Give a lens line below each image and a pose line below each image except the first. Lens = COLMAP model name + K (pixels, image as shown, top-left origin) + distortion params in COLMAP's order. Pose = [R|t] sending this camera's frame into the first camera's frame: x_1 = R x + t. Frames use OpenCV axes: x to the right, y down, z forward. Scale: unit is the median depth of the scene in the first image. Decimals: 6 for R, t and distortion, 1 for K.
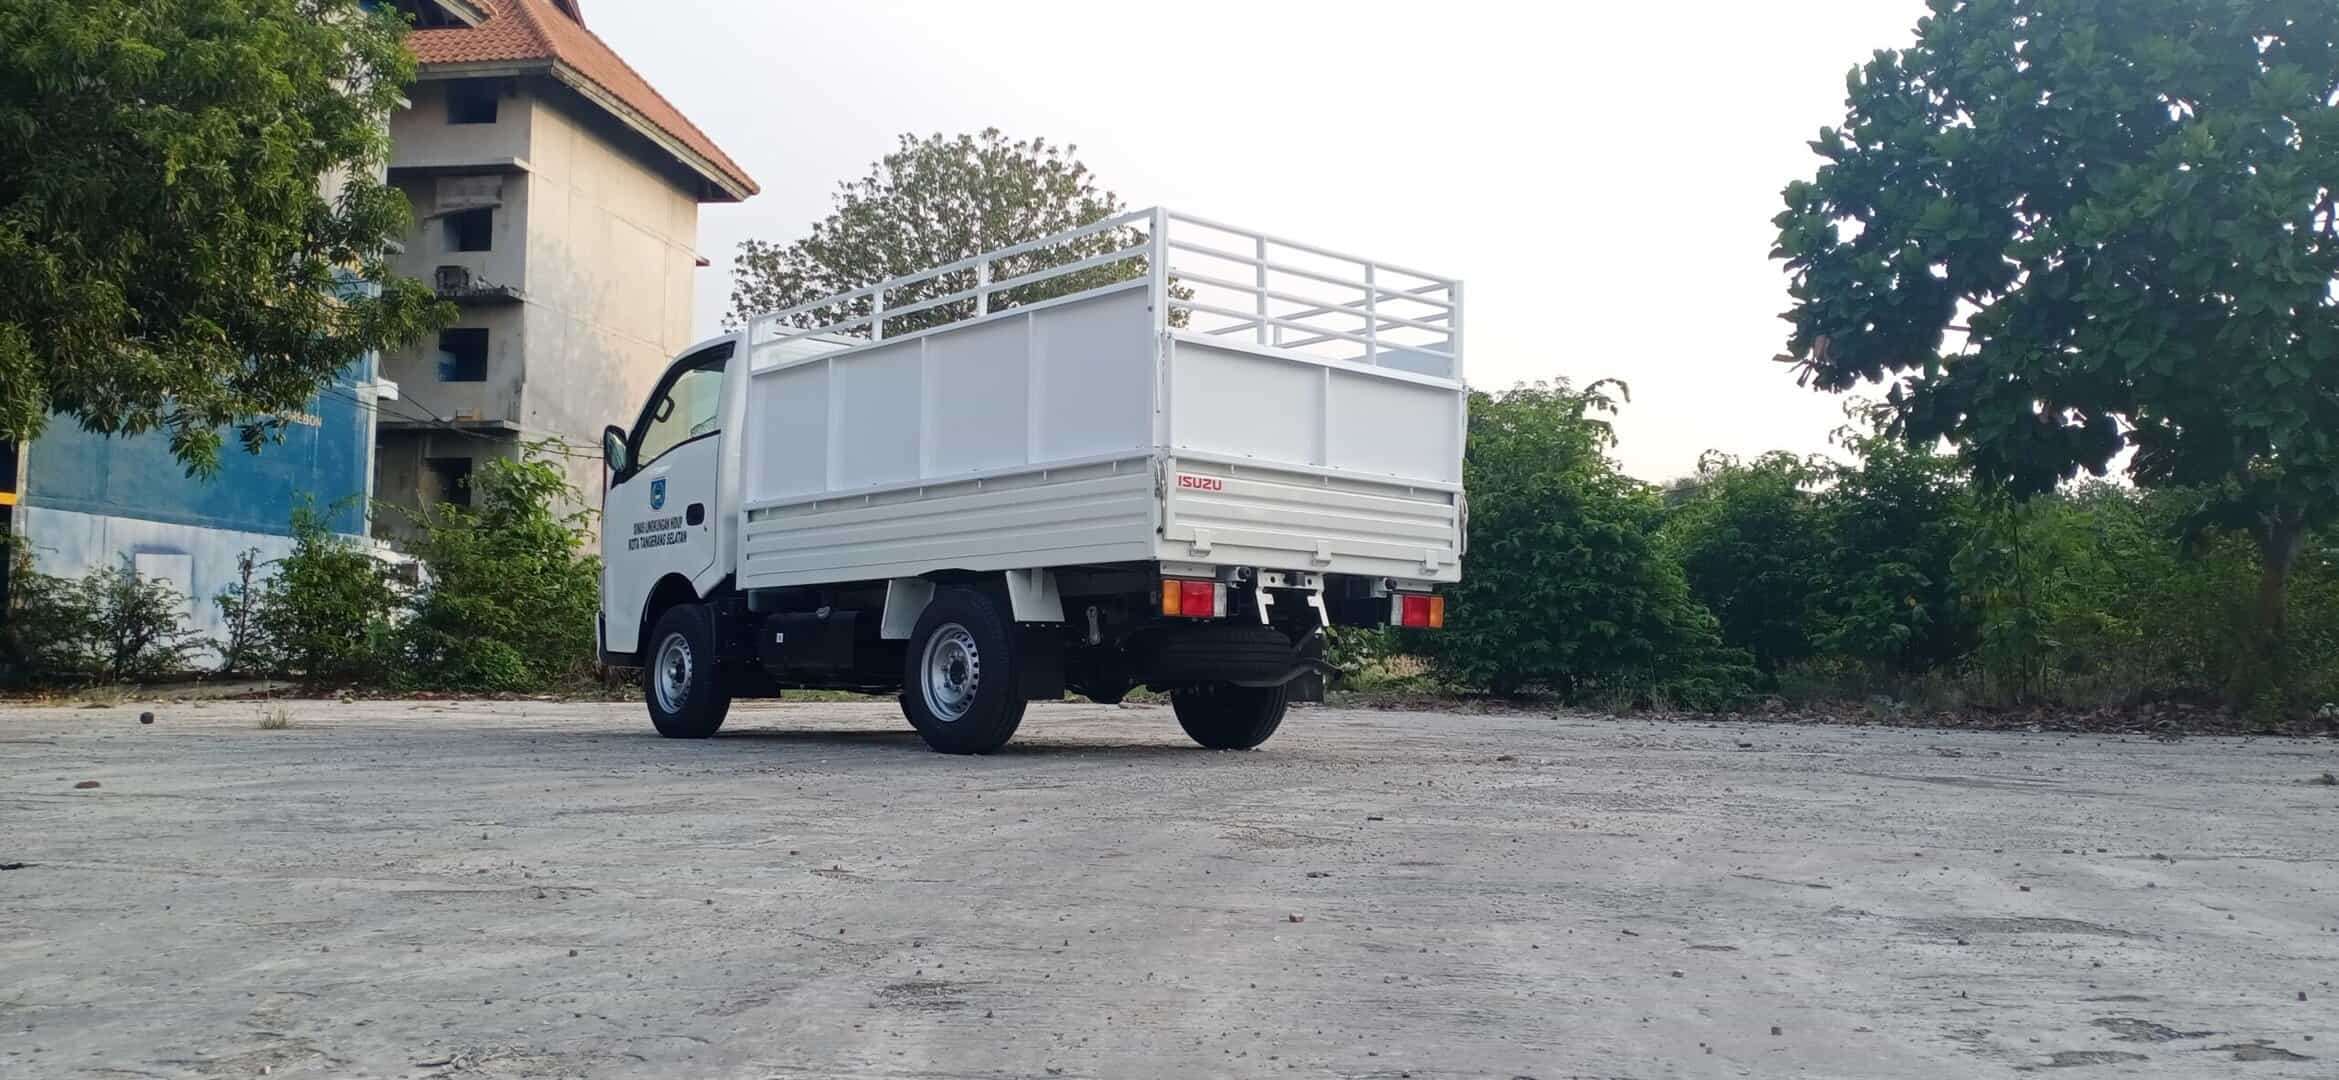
lens RADIAL K [[1879.9, 0, 1184.8], [0, 1879.9, 541.6], [0, 0, 1]] dist [0.031184, -0.016864]
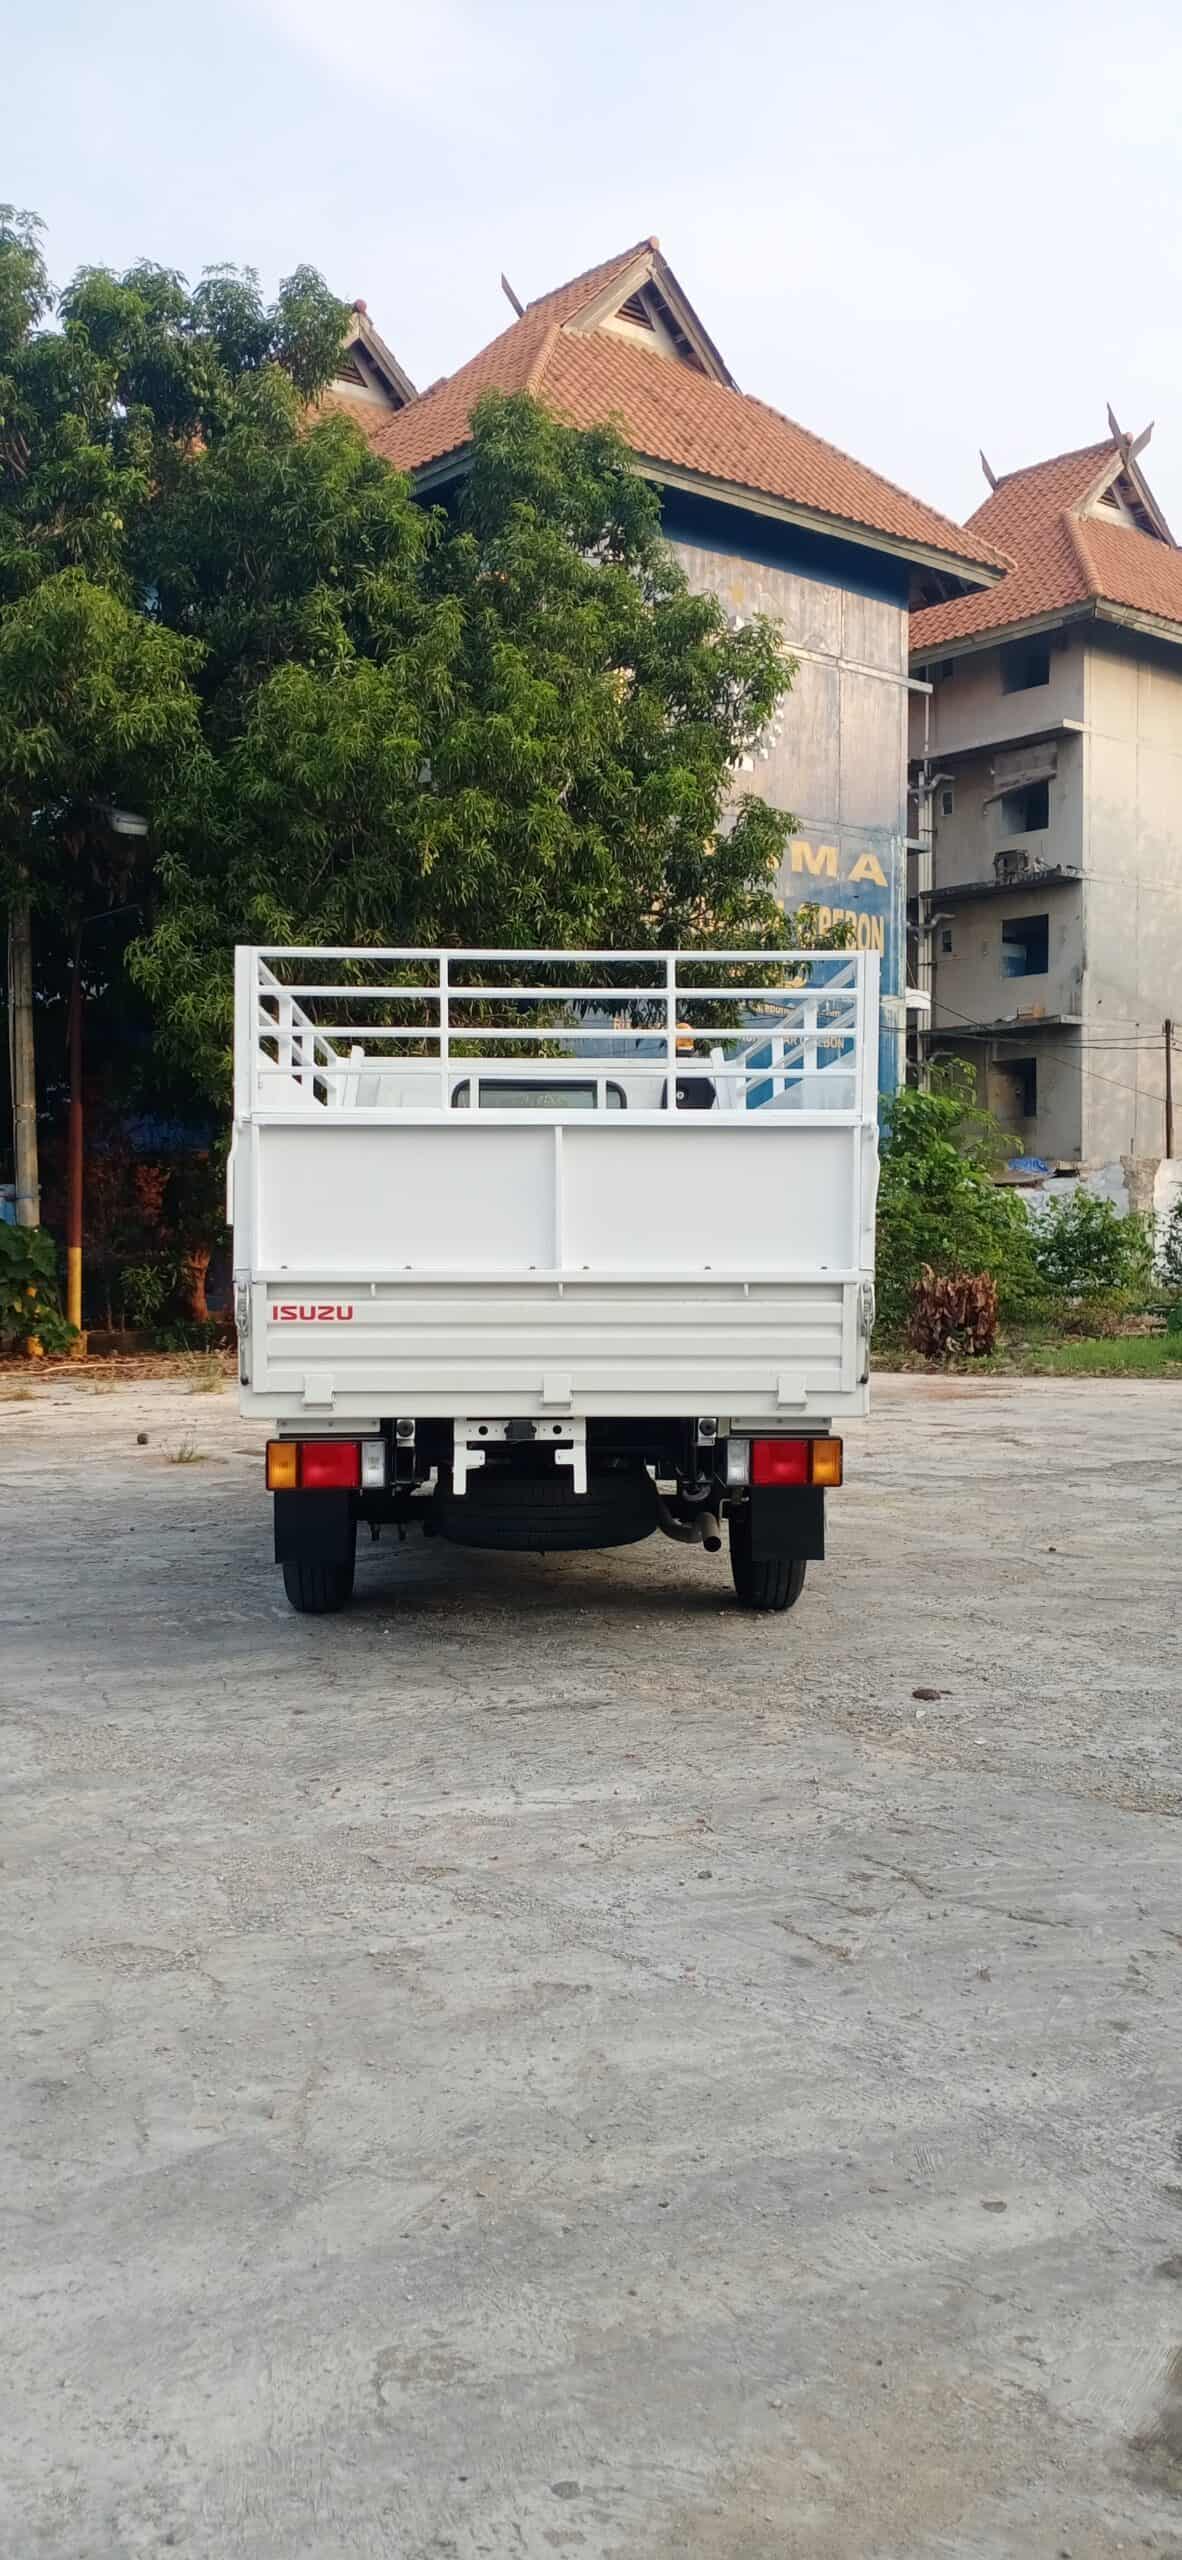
lens RADIAL K [[2057.5, 0, 610.6], [0, 2057.5, 1281.0], [0, 0, 1]] dist [0.031184, -0.016864]
pose [[0.757687, 0.000010, -0.652618, 0.123399], [0.060119, 0.995747, 0.069814, -0.018361], [0.649843, -0.092132, 0.754464, 0.091359]]
